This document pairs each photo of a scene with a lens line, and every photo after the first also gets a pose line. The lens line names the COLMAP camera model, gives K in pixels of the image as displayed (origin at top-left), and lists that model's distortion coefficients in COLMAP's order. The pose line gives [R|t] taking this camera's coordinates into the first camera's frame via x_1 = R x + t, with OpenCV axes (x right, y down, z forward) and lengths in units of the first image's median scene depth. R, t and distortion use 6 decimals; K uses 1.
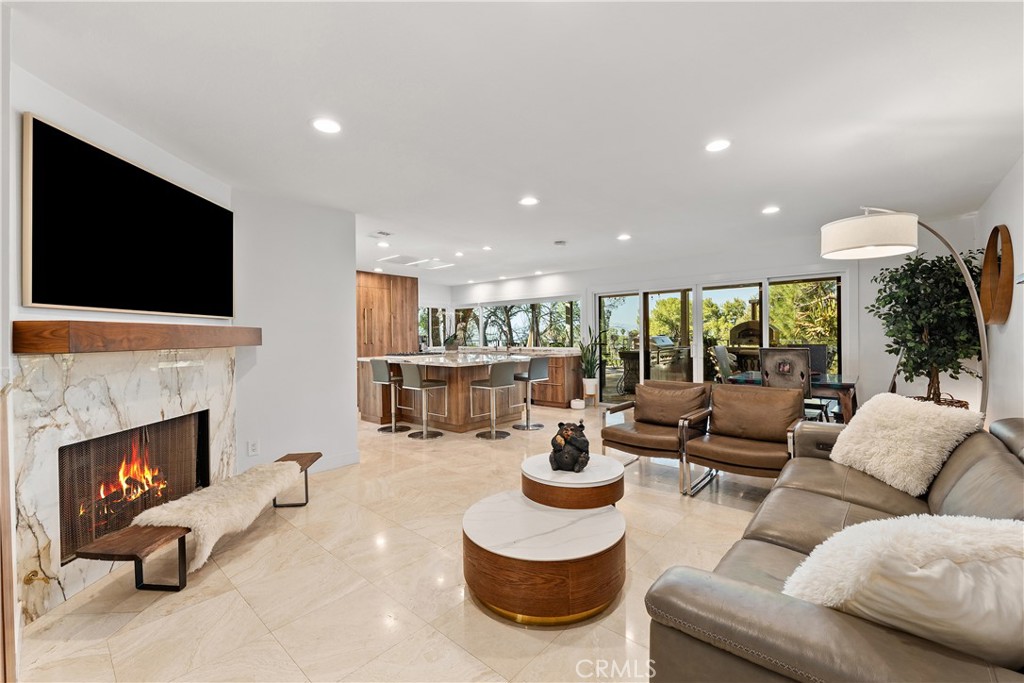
lens RADIAL K [[420.3, 0, 508.3], [0, 420.3, 338.5], [0, 0, 1]] dist [-0.005359, 0.000930]
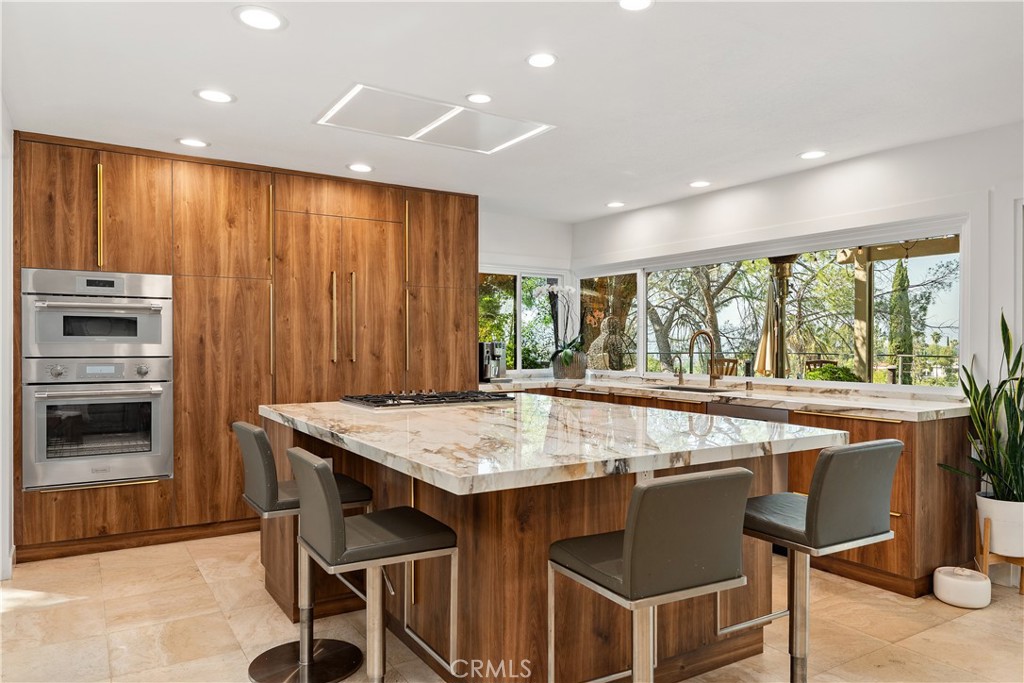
lens RADIAL K [[710.4, 0, 518.0], [0, 710.4, 344.5], [0, 0, 1]] dist [-0.003220, 0.002155]
pose [[0.964626, 0.011795, -0.263358, -0.002210], [-0.012511, 0.999921, -0.001040, -0.004721], [0.263325, 0.004298, 0.964698, 0.373399]]
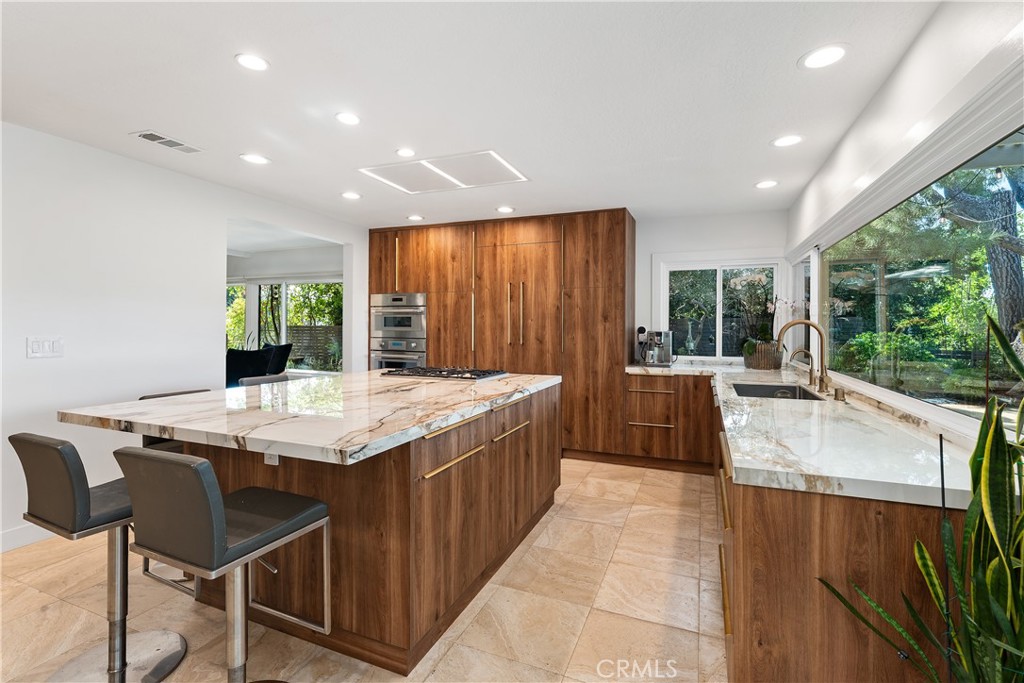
lens RADIAL K [[464.2, 0, 496.4], [0, 464.2, 327.4], [0, 0, 1]] dist [0.002388, 0.001330]
pose [[0.326624, 0.013207, -0.945062, 0.230278], [-0.012383, 0.999876, 0.009694, -0.014773], [0.945073, 0.008536, 0.326747, 0.707508]]
